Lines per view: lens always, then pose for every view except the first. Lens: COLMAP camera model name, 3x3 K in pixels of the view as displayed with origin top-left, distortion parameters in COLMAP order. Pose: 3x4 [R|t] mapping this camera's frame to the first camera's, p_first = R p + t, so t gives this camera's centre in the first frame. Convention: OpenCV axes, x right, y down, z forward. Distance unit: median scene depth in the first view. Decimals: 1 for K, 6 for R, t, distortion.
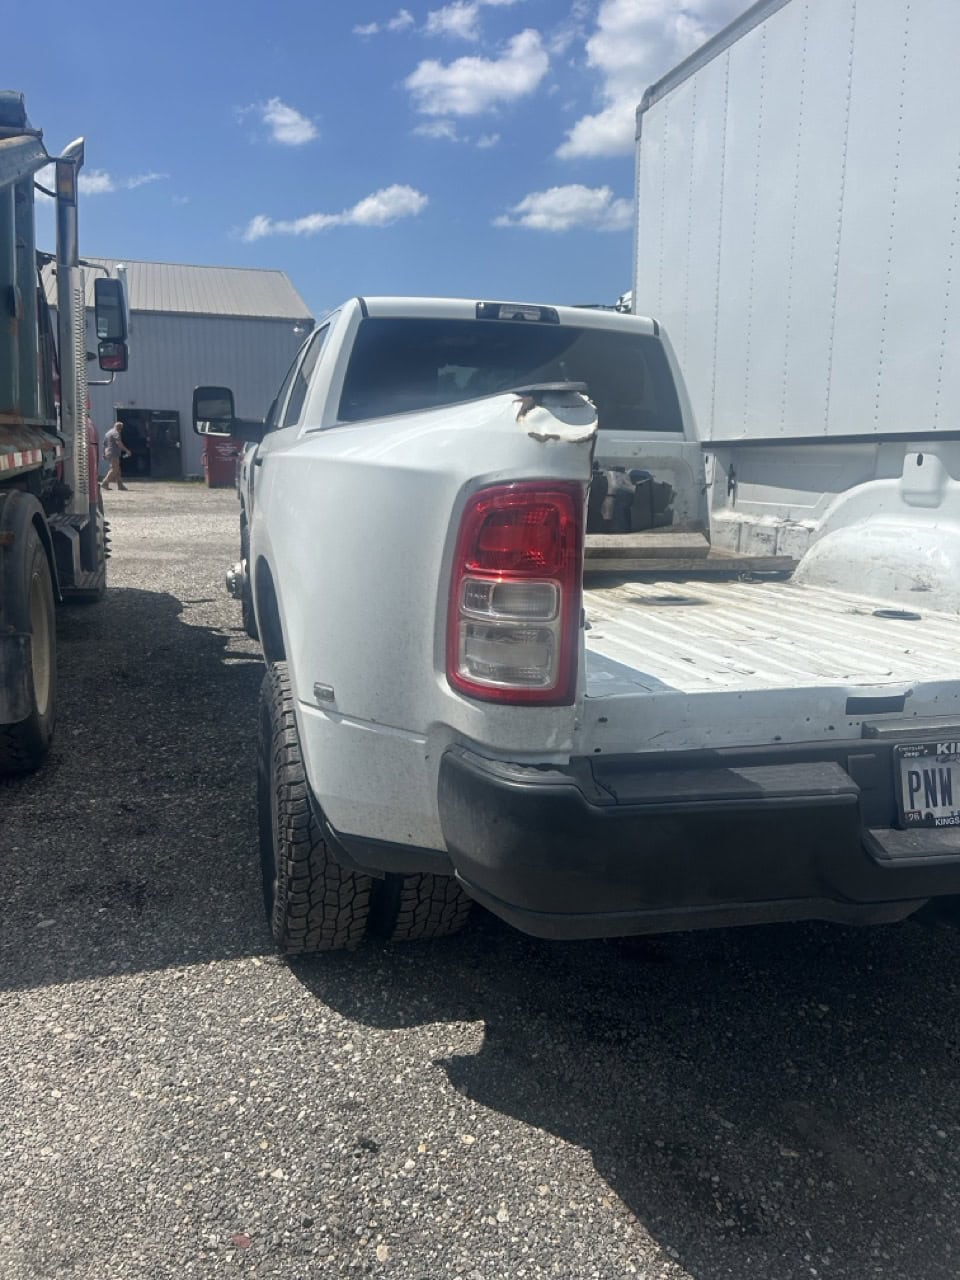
lens RADIAL K [[987.9, 0, 478.5], [0, 987.9, 565.2], [0, 0, 1]] dist [0.000264, 0.002025]
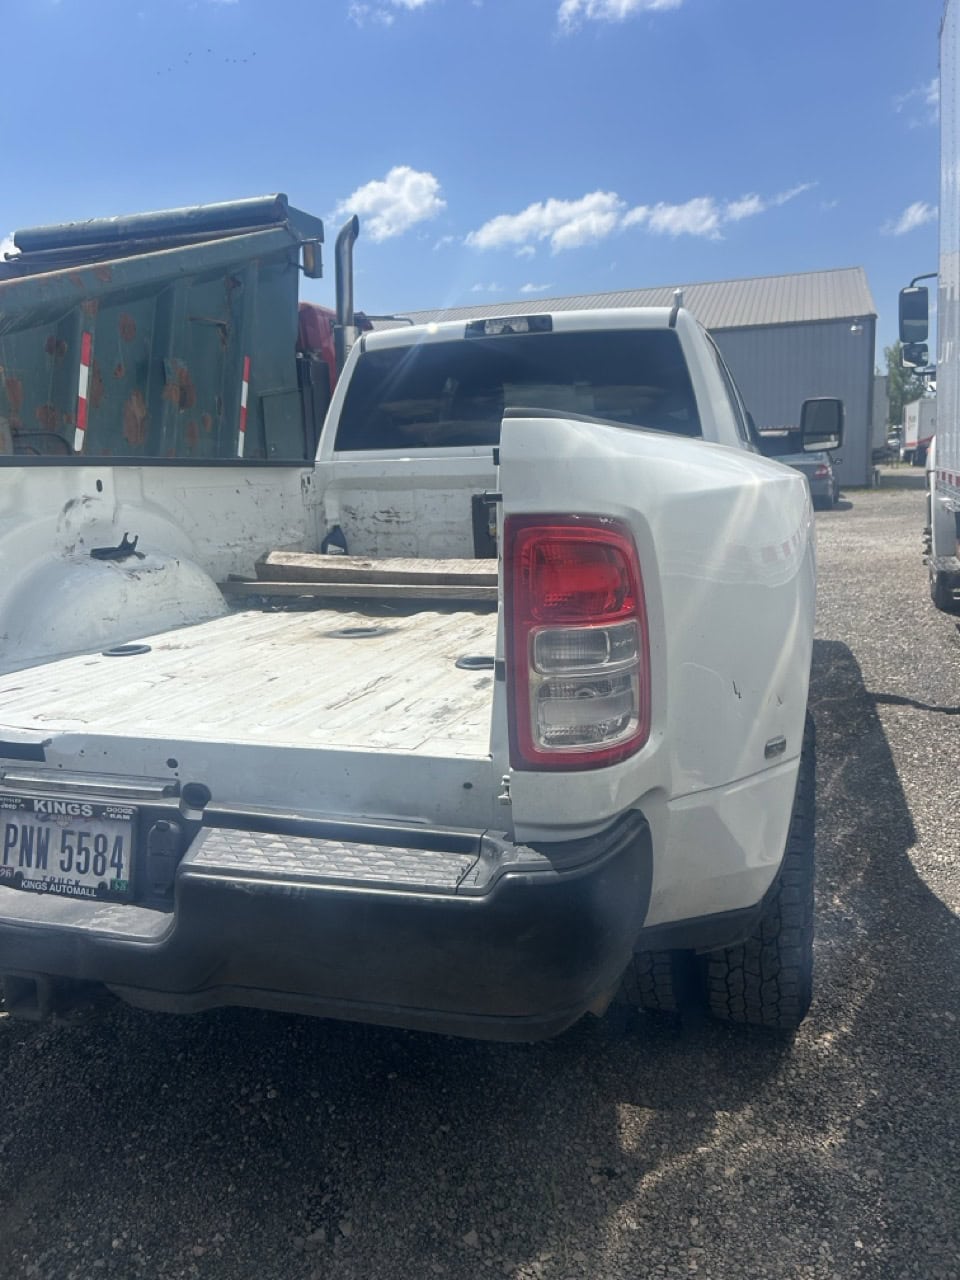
lens RADIAL K [[987.9, 0, 480.5], [0, 987.9, 541.5], [0, 0, 1]] dist [-0.003663, -0.011593]
pose [[0.812522, -0.010101, -0.582843, 1.317642], [-0.008798, 0.999523, -0.029587, -0.037151], [0.582864, 0.029168, 0.812046, 0.473461]]
